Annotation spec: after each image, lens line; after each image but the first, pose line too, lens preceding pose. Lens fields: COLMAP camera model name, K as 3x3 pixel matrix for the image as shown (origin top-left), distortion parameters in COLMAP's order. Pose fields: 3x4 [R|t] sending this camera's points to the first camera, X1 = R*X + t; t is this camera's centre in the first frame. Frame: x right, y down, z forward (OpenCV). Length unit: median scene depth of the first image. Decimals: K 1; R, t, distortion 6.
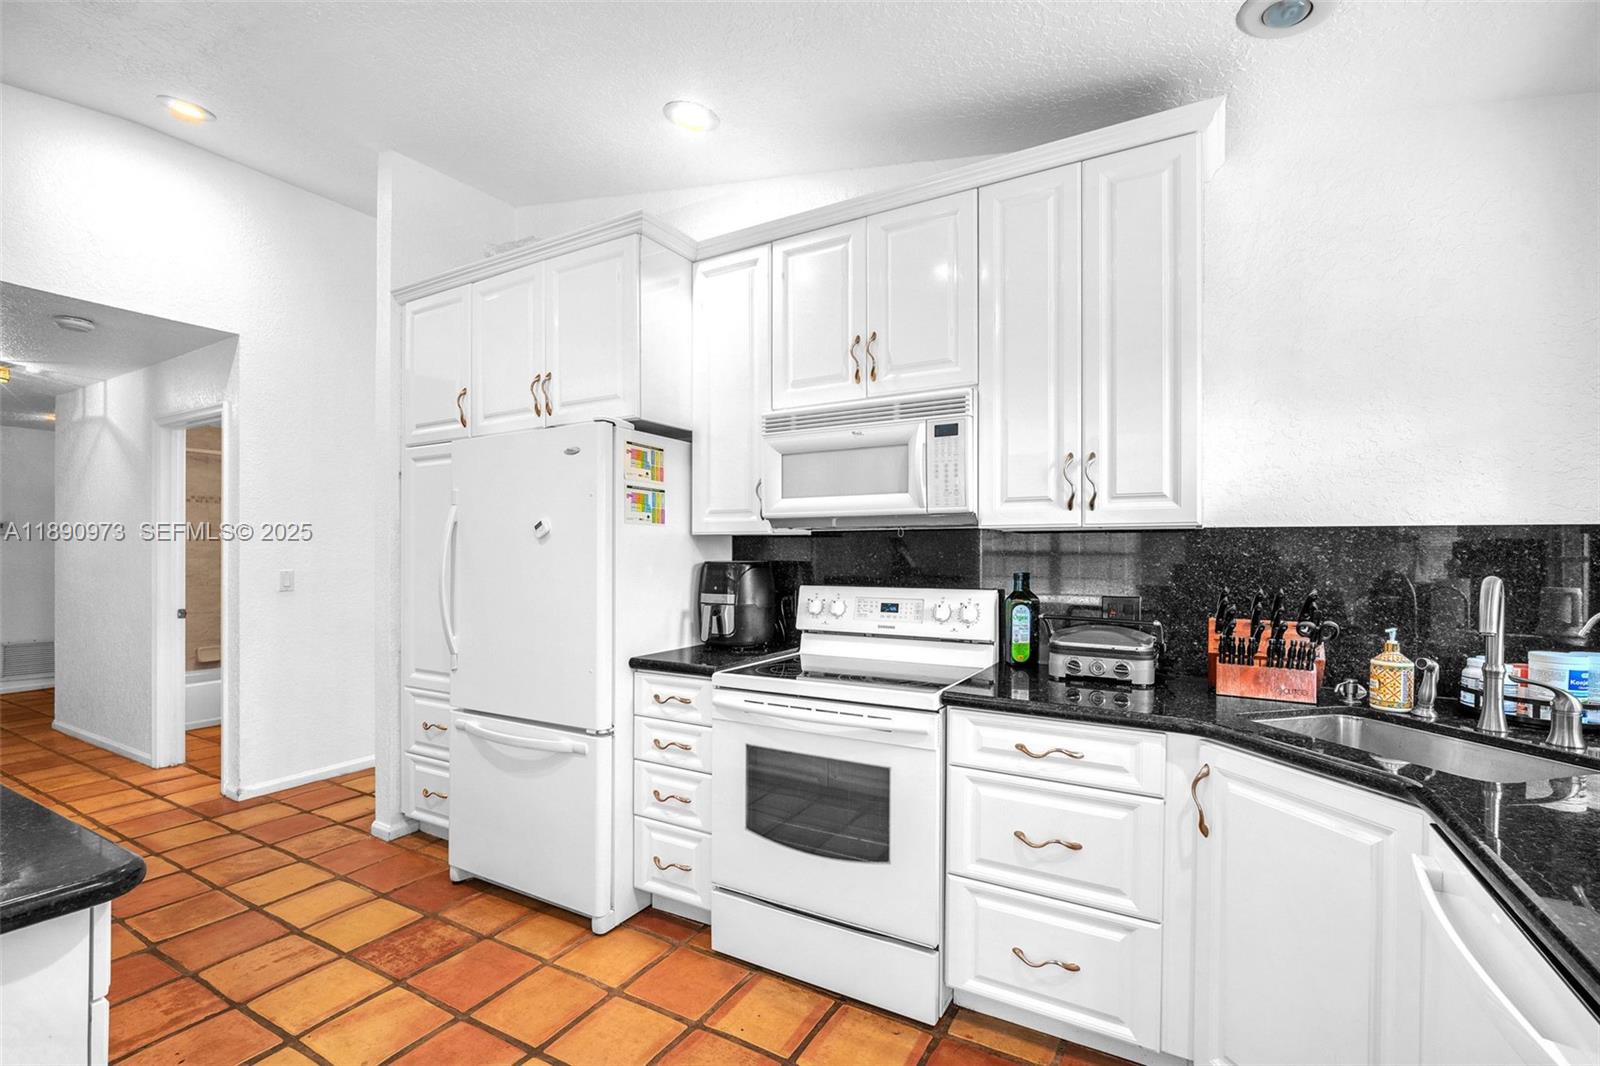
lens RADIAL K [[718.3, 0, 800.5], [0, 718.3, 551.6], [0, 0, 1]] dist [-0.008655, 0.000365]
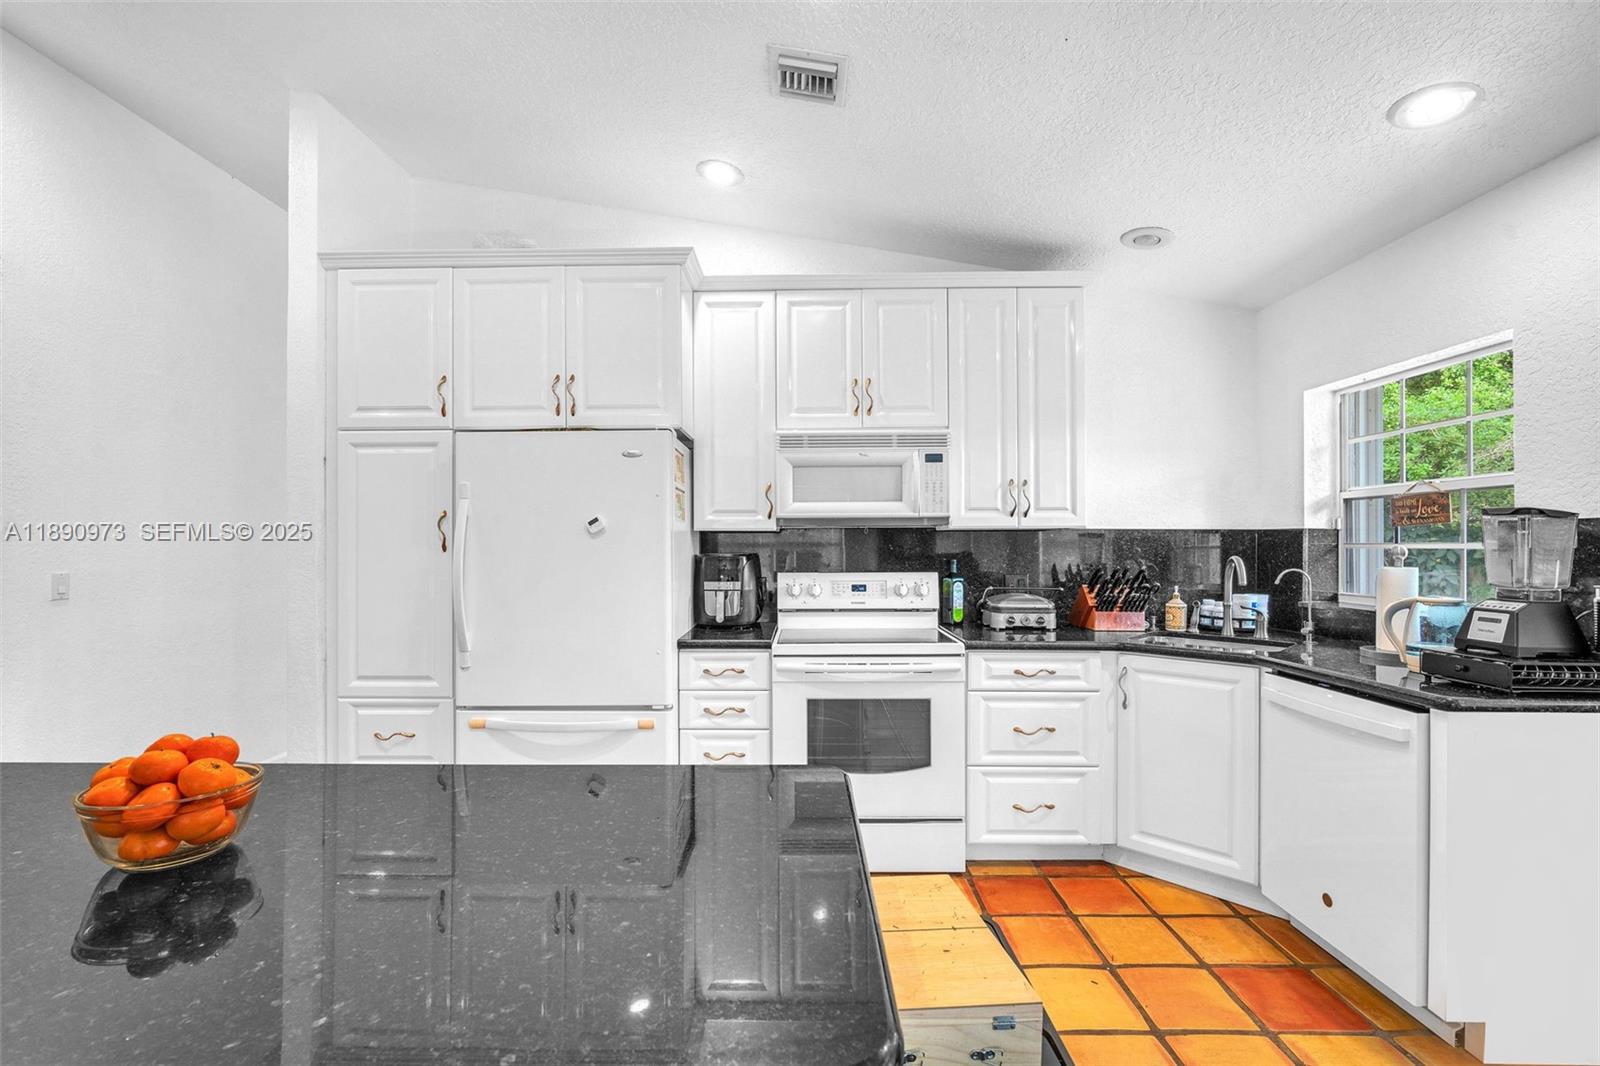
lens RADIAL K [[707.6, 0, 798.4], [0, 707.6, 540.6], [0, 0, 1]] dist [-0.008756, 0.000812]
pose [[0.870615, -0.001223, 0.491963, -0.682282], [0.003852, 0.999983, -0.004332, -0.002805], [-0.491949, 0.005667, 0.870605, -0.069961]]
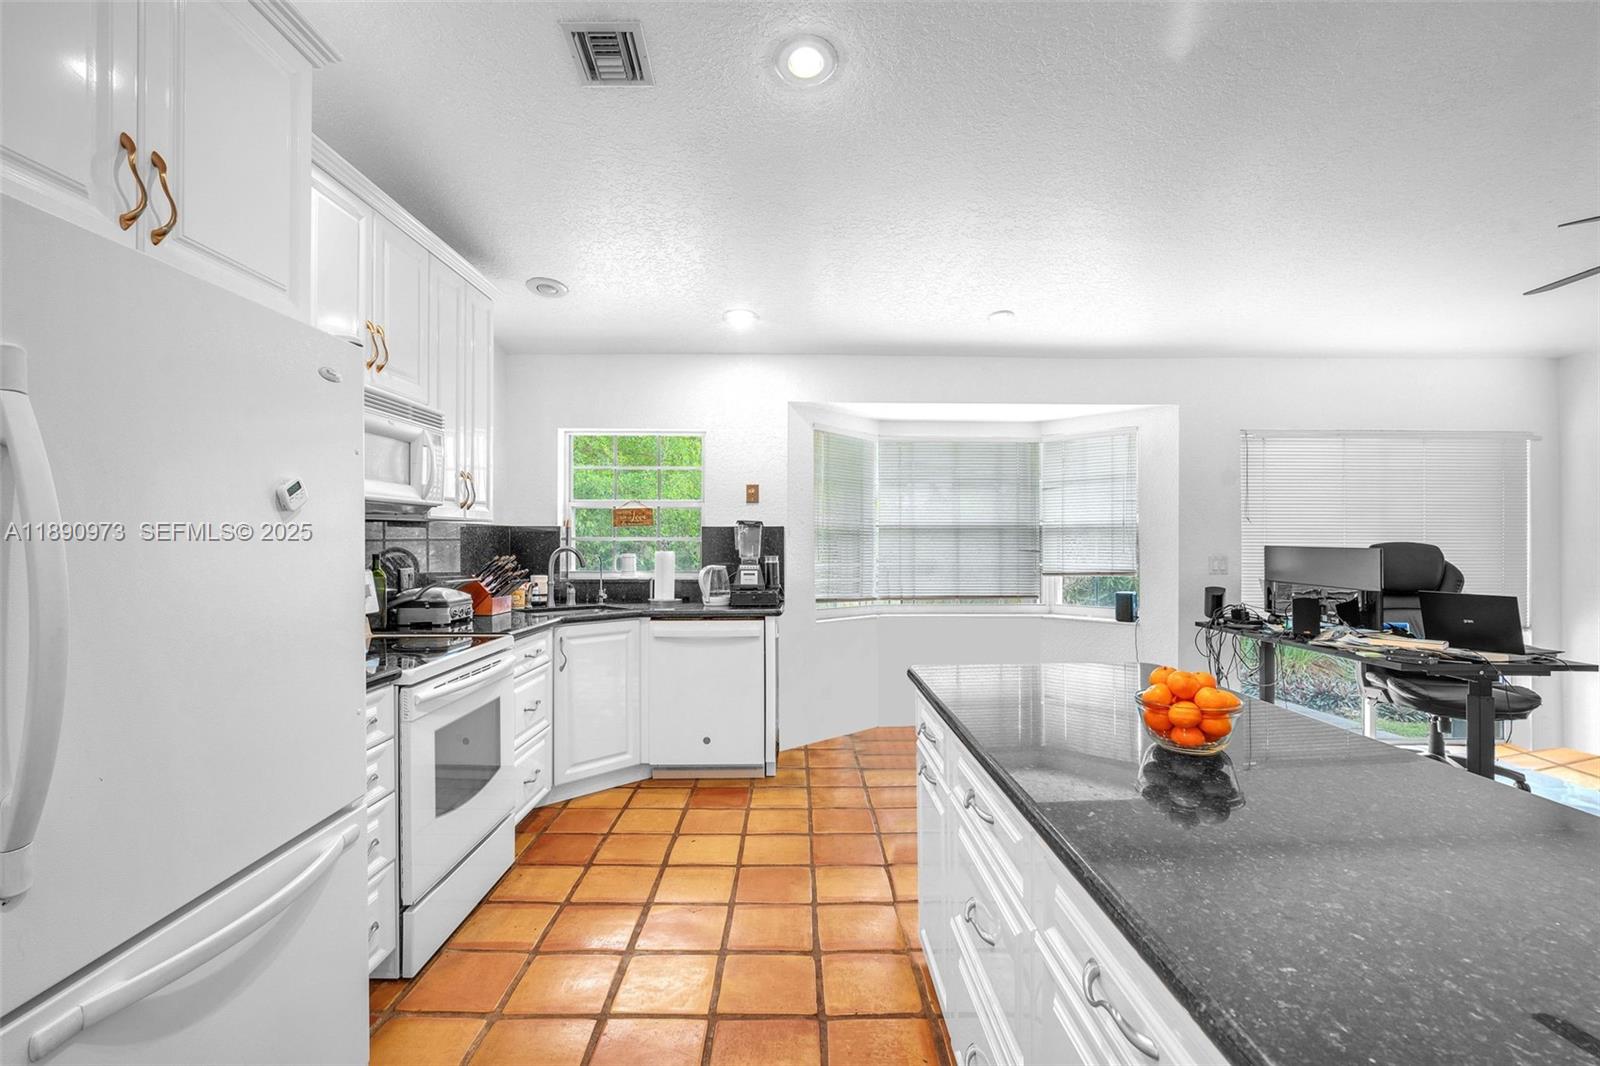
lens RADIAL K [[714.5, 0, 796.2], [0, 714.5, 535.3], [0, 0, 1]] dist [-0.010428, 0.001049]
pose [[-0.501314, 0.001925, 0.865263, -1.148331], [-0.002460, 0.999990, -0.003649, 0.000910], [-0.865262, -0.003958, -0.501304, 1.039971]]
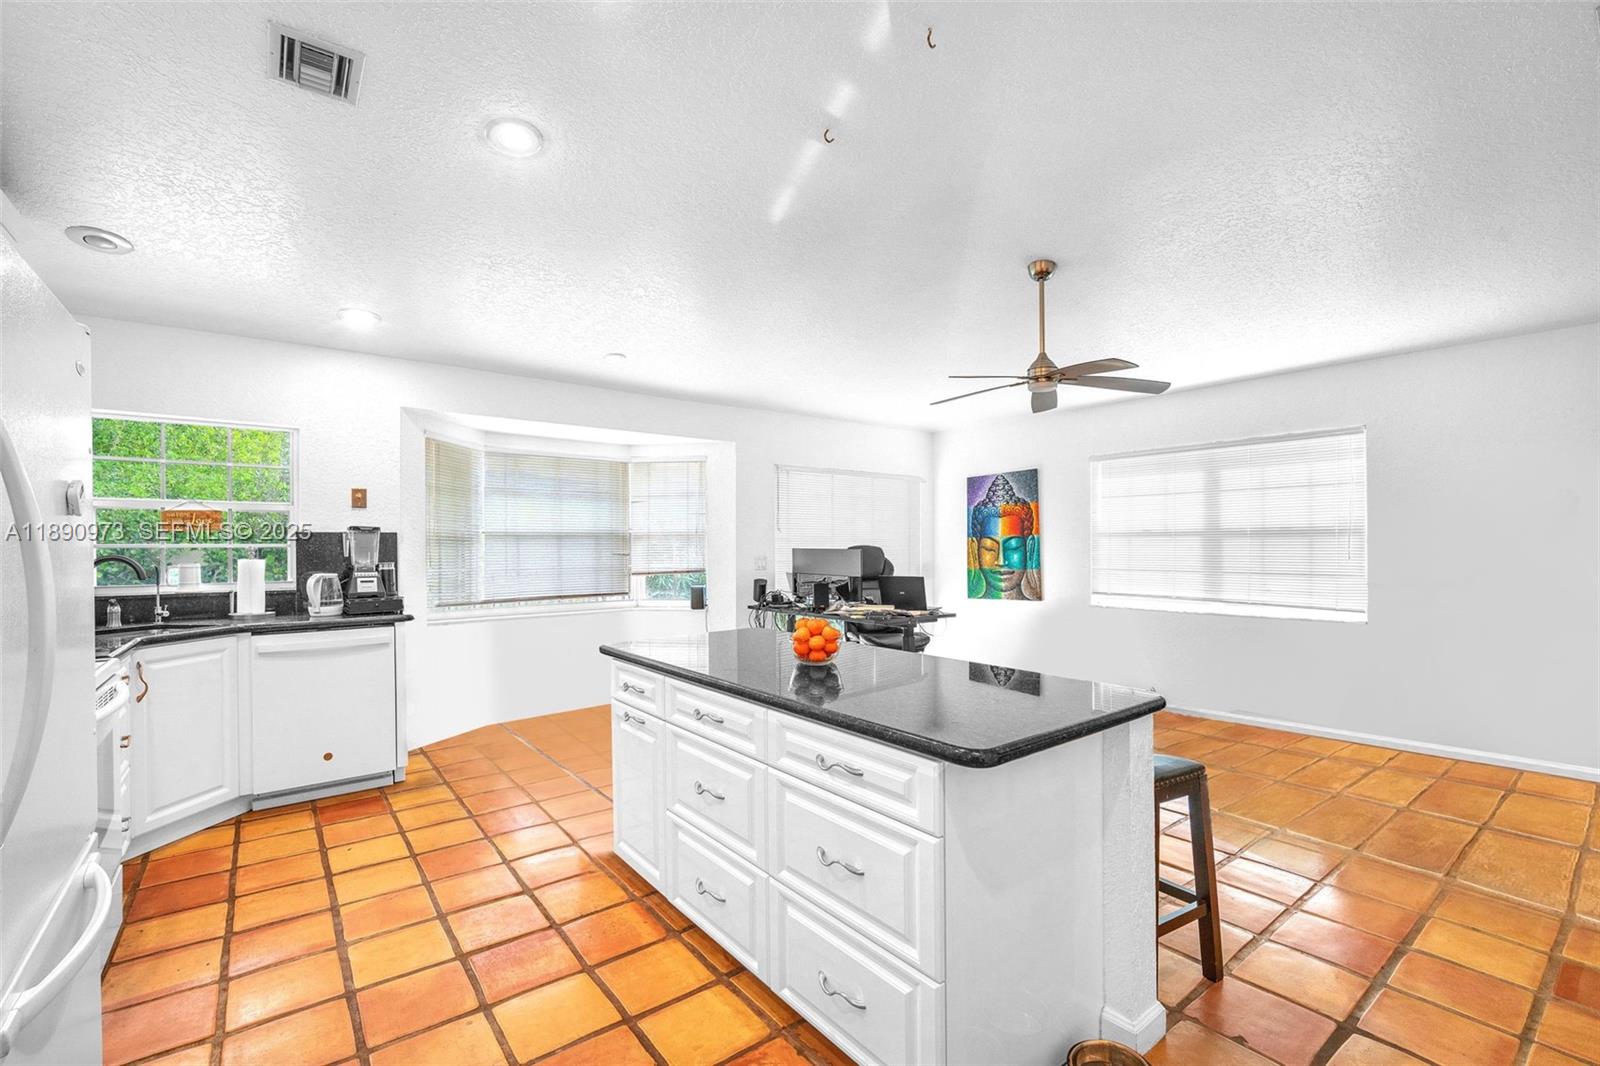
lens RADIAL K [[707.6, 0, 798.4], [0, 707.6, 540.6], [0, 0, 1]] dist [-0.008756, 0.000812]
pose [[-0.924729, 0.002736, 0.380617, -1.167792], [0.001119, 0.999989, -0.004469, 0.001530], [-0.380626, -0.003706, -0.924722, 1.430345]]
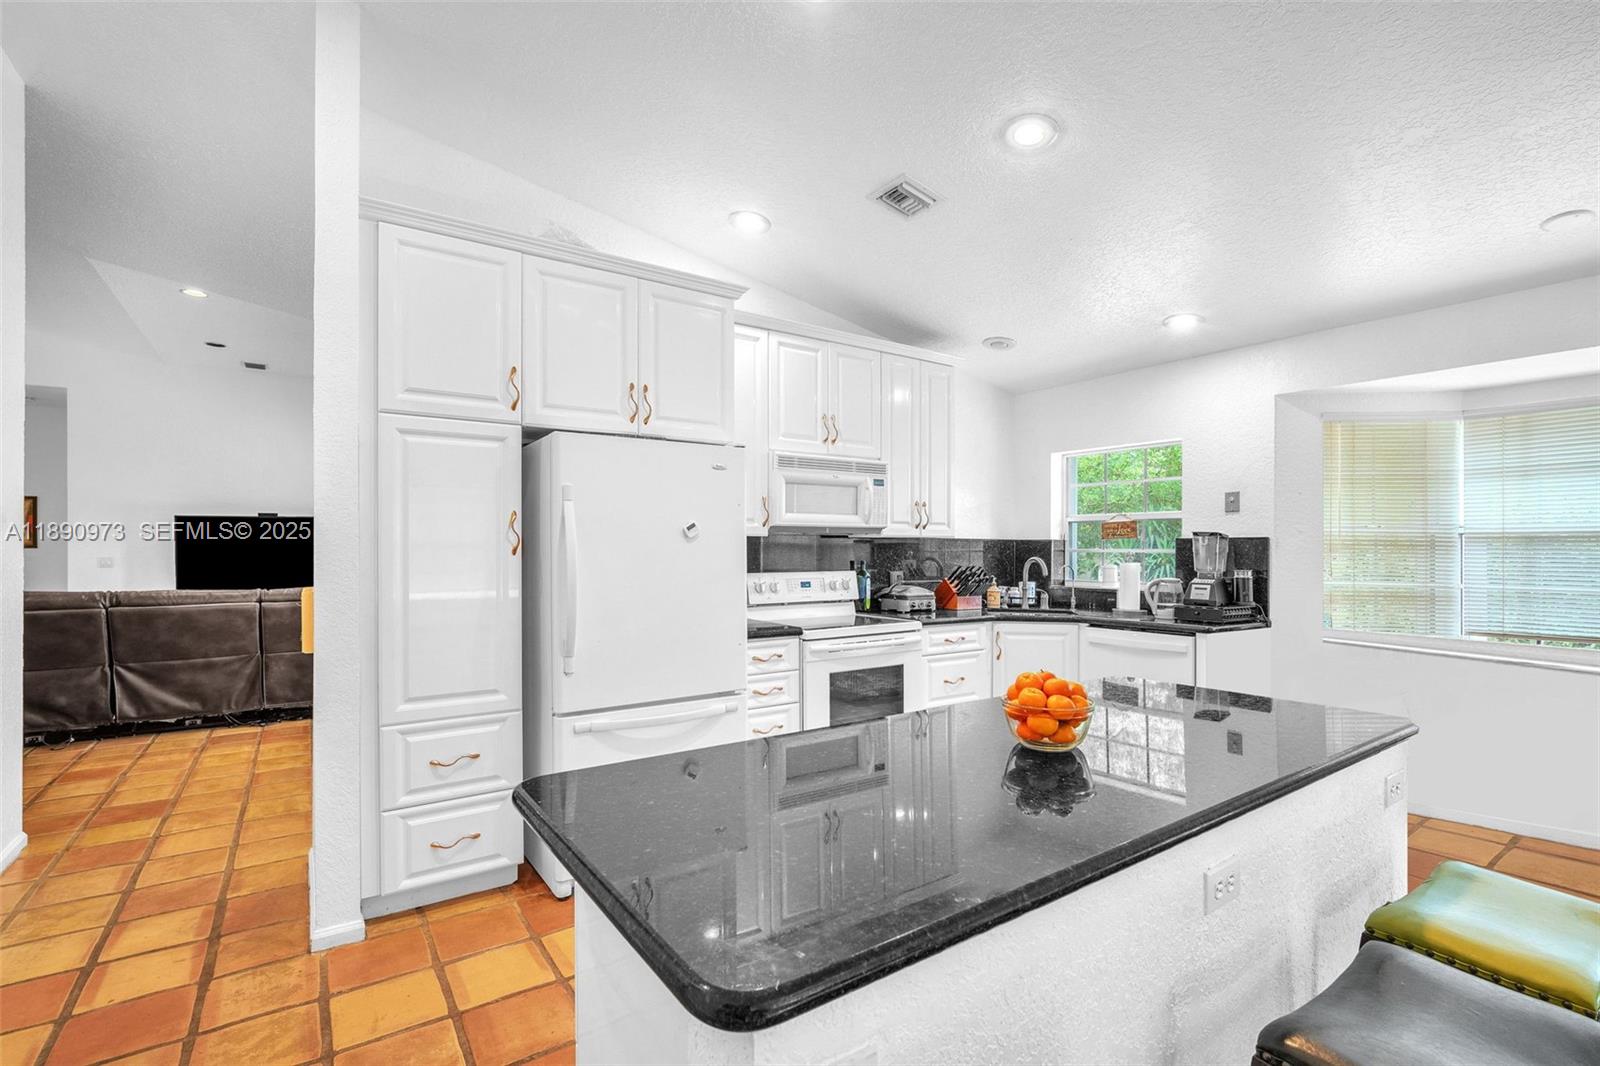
lens RADIAL K [[718.3, 0, 800.5], [0, 718.3, 551.6], [0, 0, 1]] dist [-0.008655, 0.000365]
pose [[0.427974, -0.005205, 0.903776, -1.477079], [-0.001231, 0.999979, 0.006343, -0.004718], [-0.903790, -0.003827, 0.427959, 0.383294]]
